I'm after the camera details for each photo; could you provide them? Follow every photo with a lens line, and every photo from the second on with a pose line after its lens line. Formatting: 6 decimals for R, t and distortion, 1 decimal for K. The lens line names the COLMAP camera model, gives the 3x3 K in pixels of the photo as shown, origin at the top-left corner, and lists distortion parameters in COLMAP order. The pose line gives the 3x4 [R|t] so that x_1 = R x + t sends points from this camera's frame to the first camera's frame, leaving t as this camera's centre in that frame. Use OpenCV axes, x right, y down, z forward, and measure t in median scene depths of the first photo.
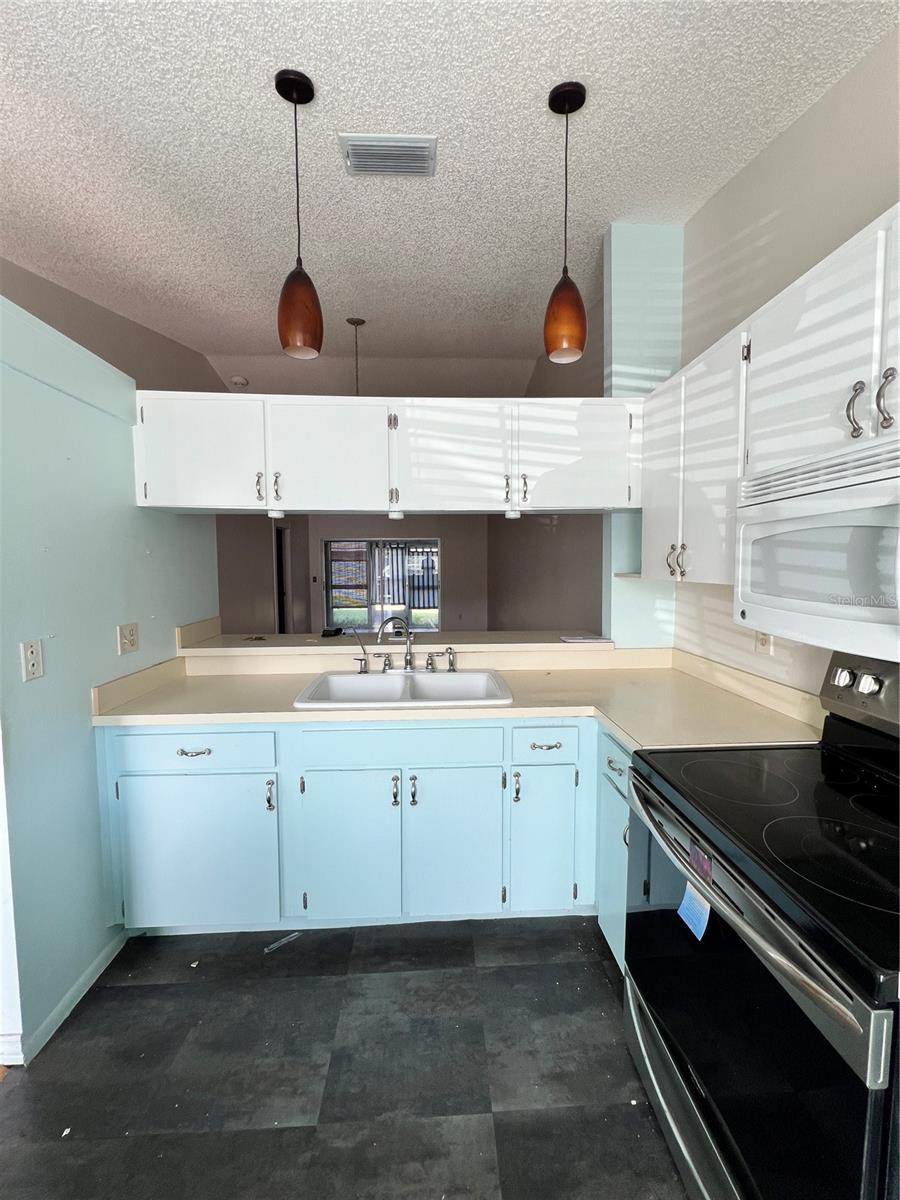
lens RADIAL K [[485.7, 0, 452.6], [0, 485.7, 599.7], [0, 0, 1]] dist [0.000352, 0.000884]
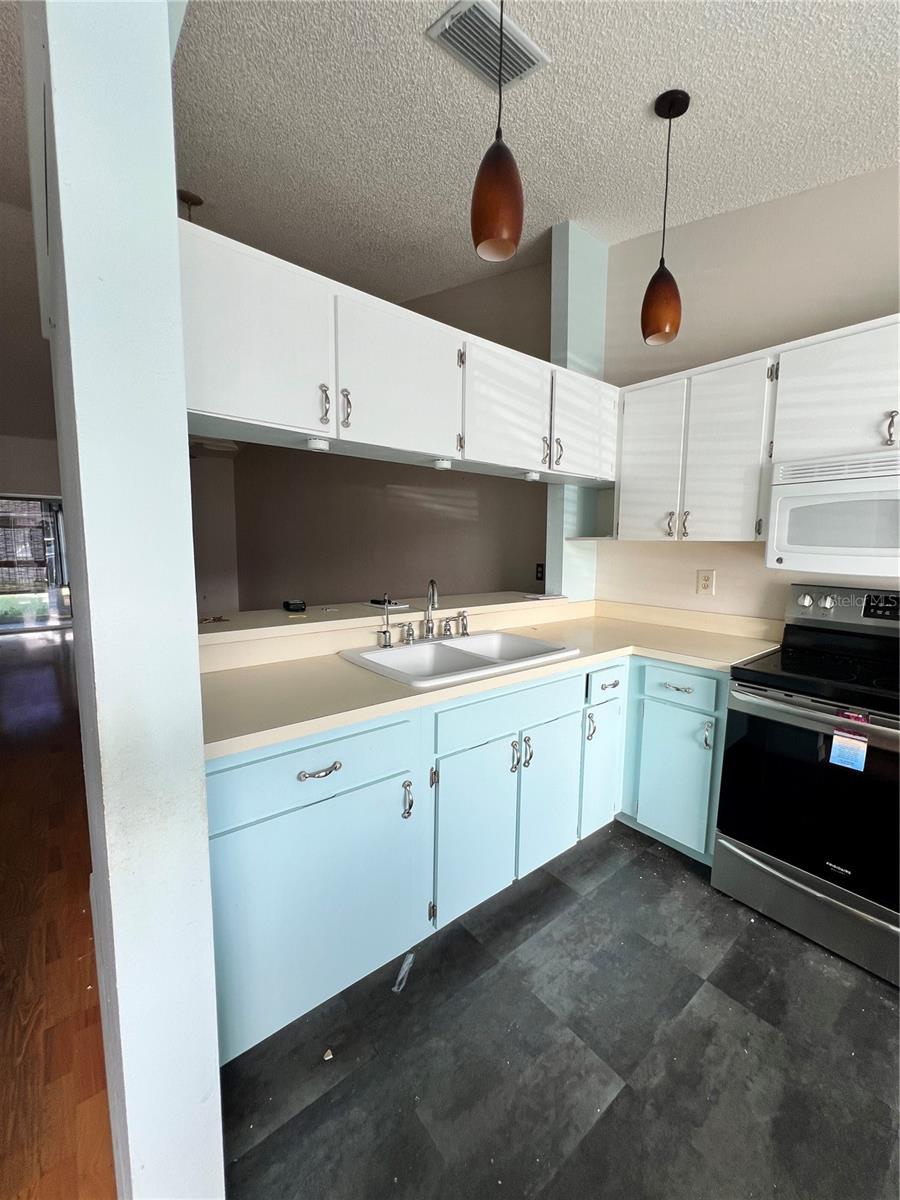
lens RADIAL K [[485.7, 0, 452.6], [0, 485.7, 599.7], [0, 0, 1]] dist [0.000352, 0.000884]
pose [[0.801443, -0.054448, 0.595587, -0.875493], [0.027167, 0.998134, 0.054693, 0.034329], [-0.597454, -0.027653, 0.801426, 0.360706]]
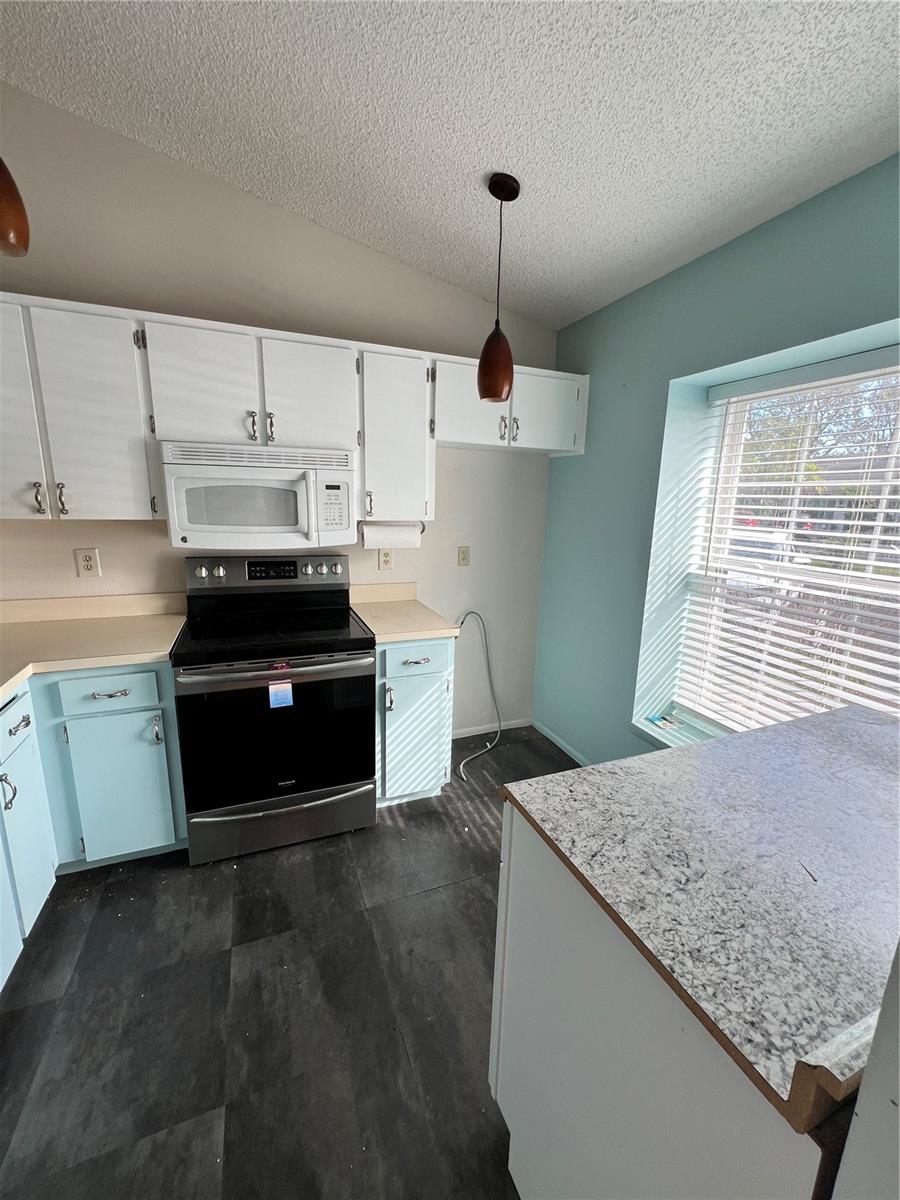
lens RADIAL K [[485.7, 0, 452.6], [0, 485.7, 599.7], [0, 0, 1]] dist [0.000352, 0.000884]
pose [[-0.332811, -0.200998, 0.921323, -0.897100], [0.043863, 0.972663, 0.228043, -0.078554], [-0.941973, 0.116307, -0.314896, 0.611062]]
